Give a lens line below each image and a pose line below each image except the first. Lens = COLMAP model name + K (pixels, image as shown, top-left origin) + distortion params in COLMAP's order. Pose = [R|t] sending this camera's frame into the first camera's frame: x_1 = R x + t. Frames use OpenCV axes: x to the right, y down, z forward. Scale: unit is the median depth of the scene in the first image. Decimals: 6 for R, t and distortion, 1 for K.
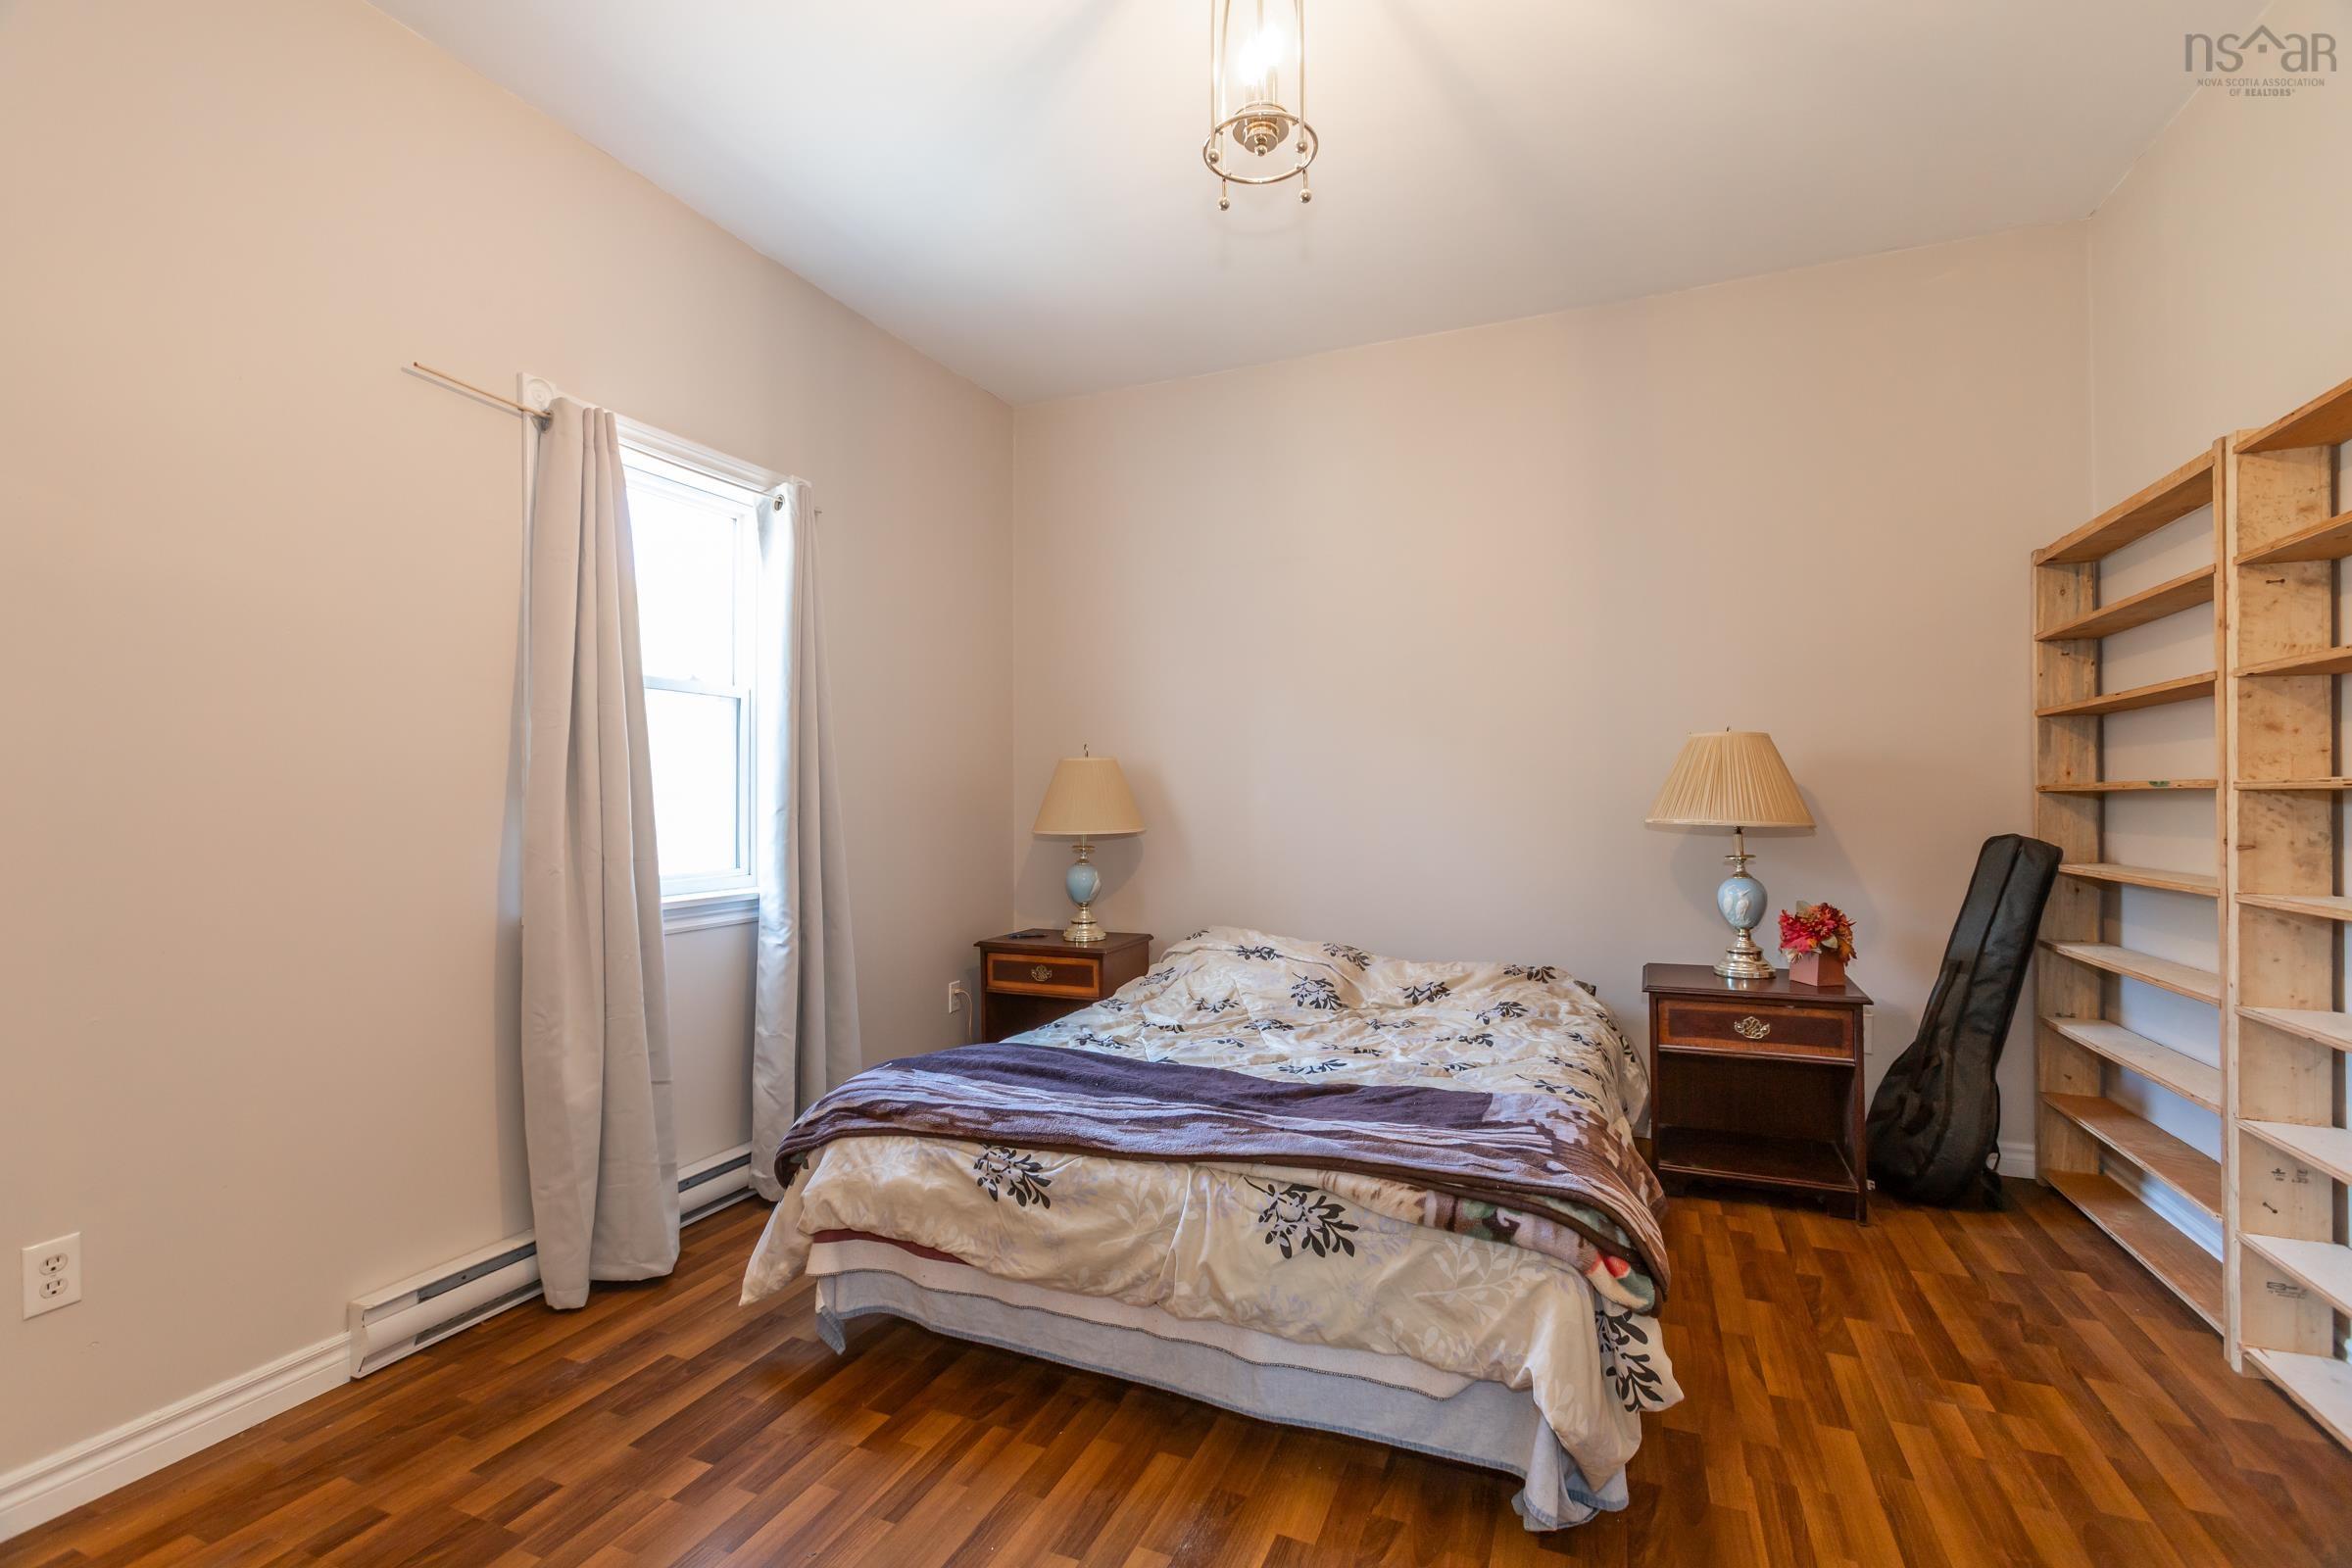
lens RADIAL K [[1041.5, 0, 1196.8], [0, 1041.5, 780.8], [0, 0, 1]] dist [-0.009842, 0.006572]
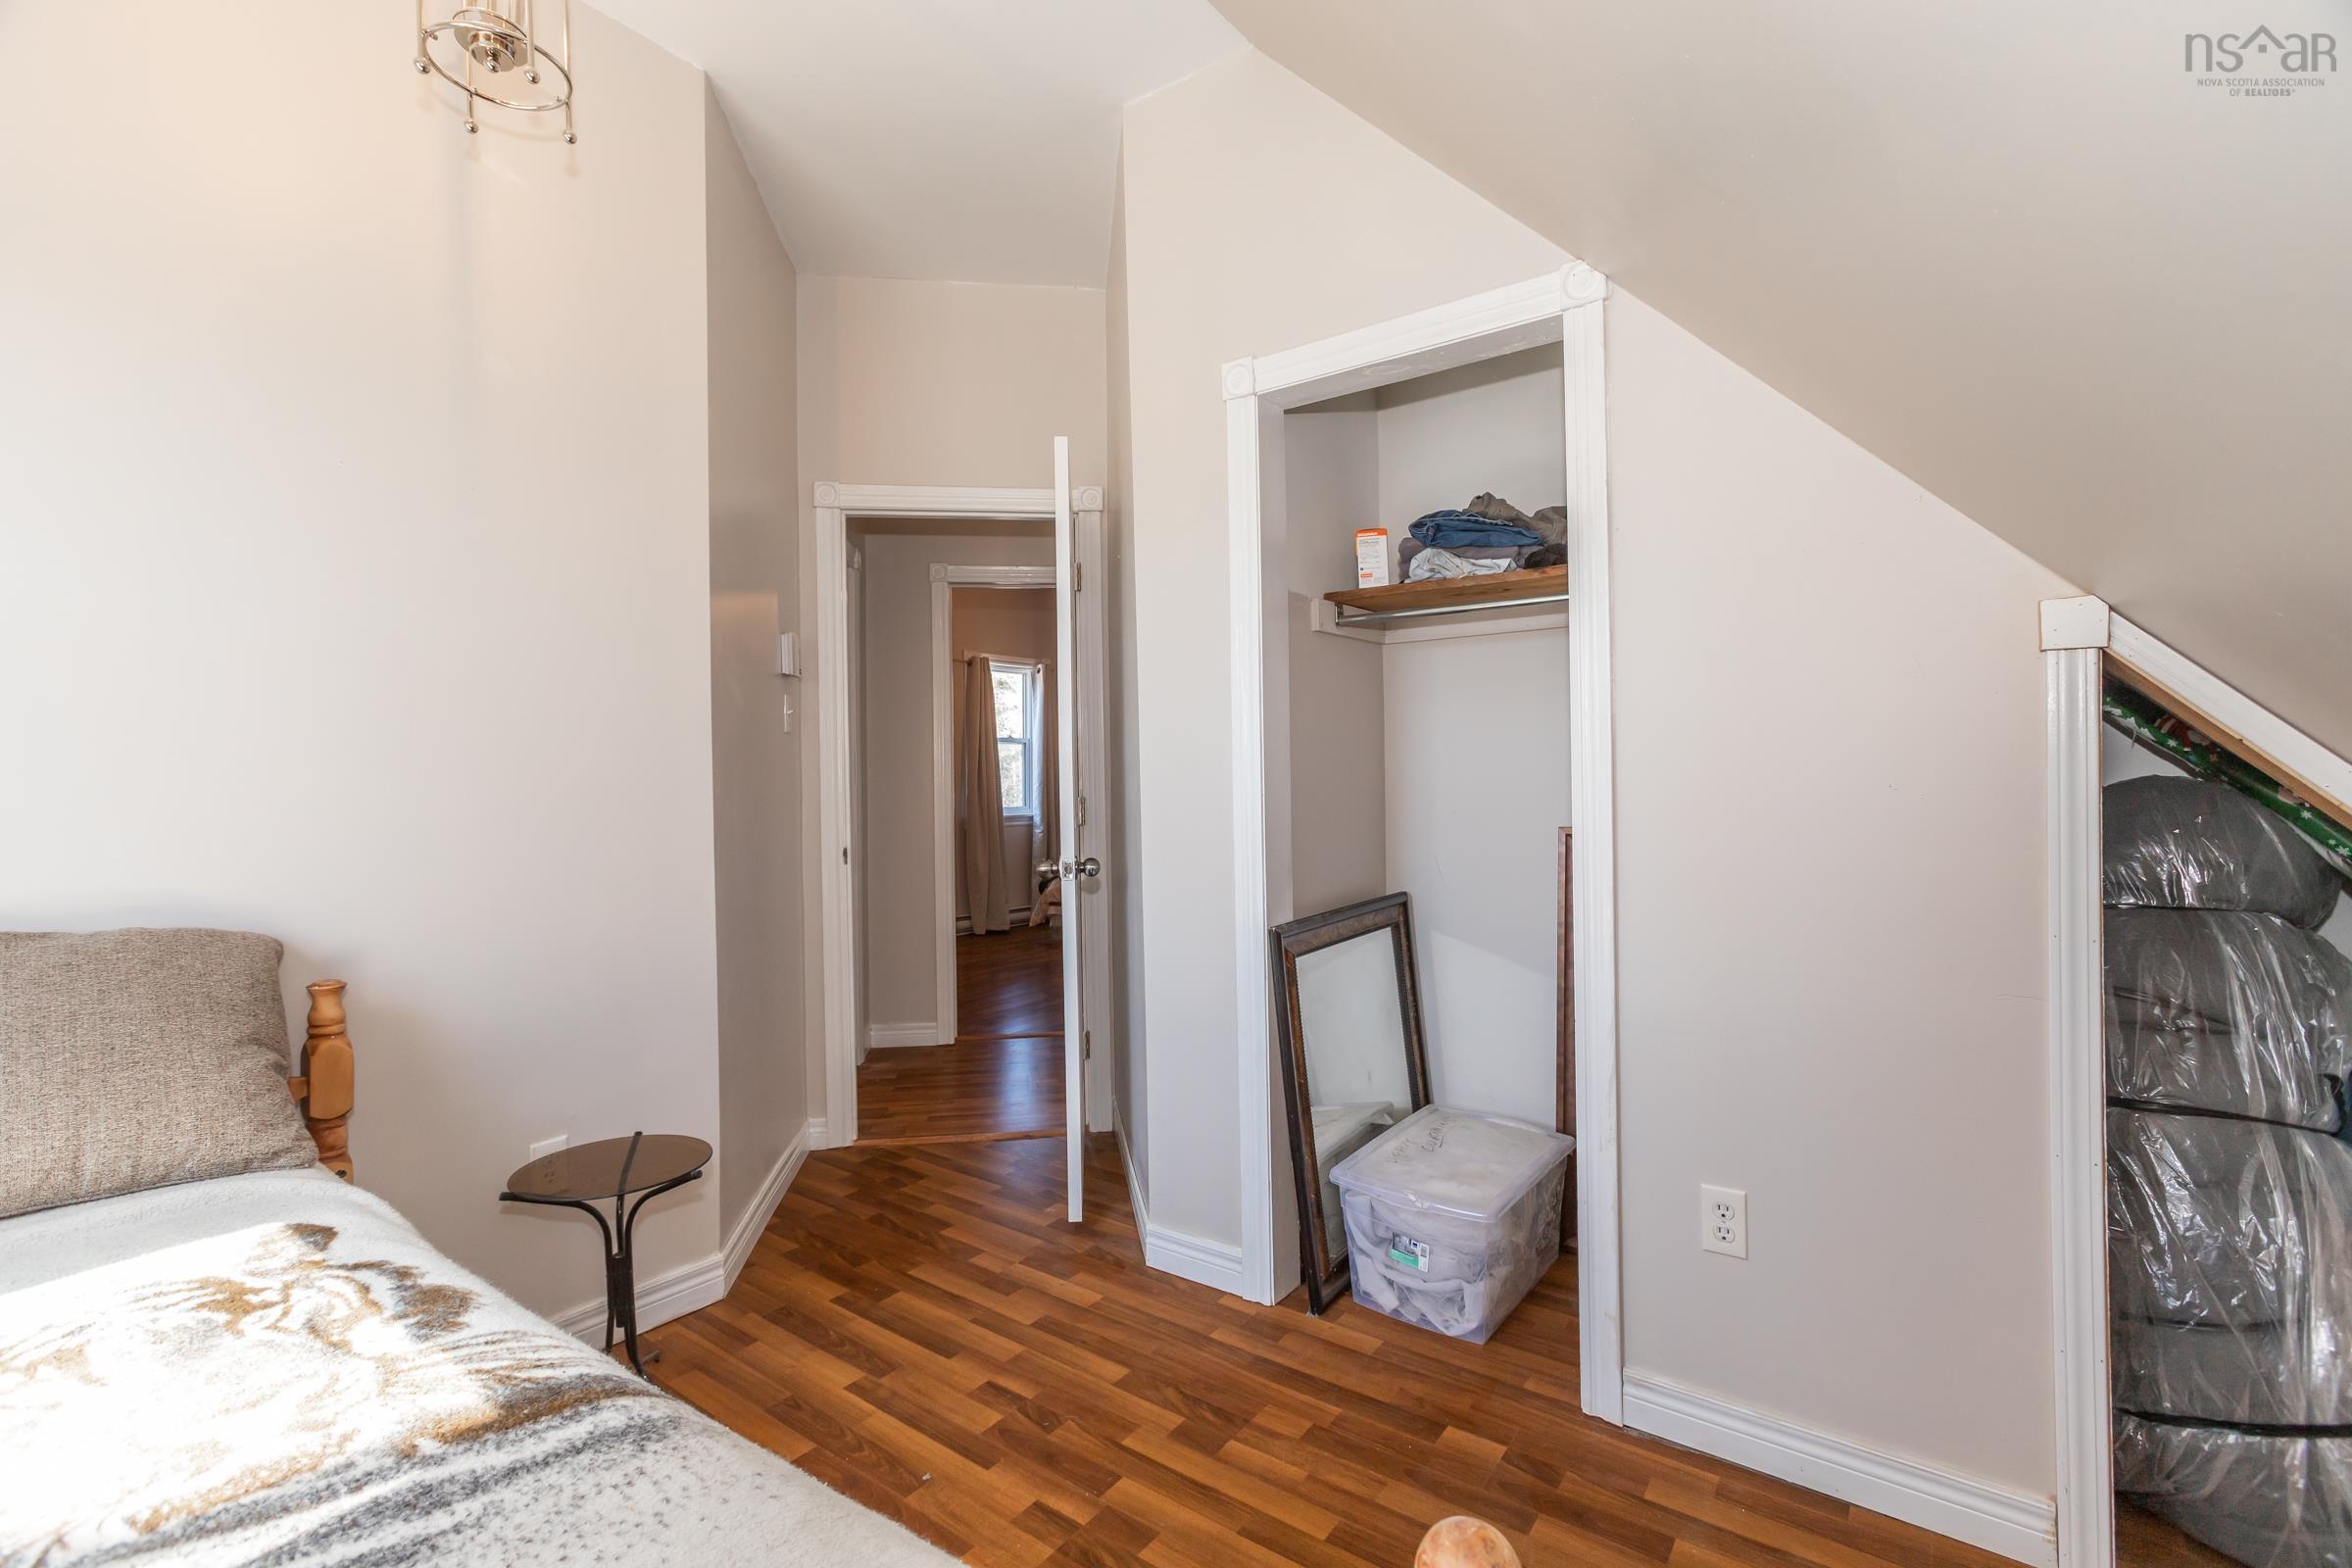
lens RADIAL K [[1041.5, 0, 1171.8], [0, 1041.5, 791.3], [0, 0, 1]] dist [-0.009842, 0.006572]
pose [[0.964428, -0.008979, -0.264193, 0.714062], [0.009367, 0.999956, 0.000210, 0.049448], [0.264180, -0.002677, 0.964470, -1.684598]]
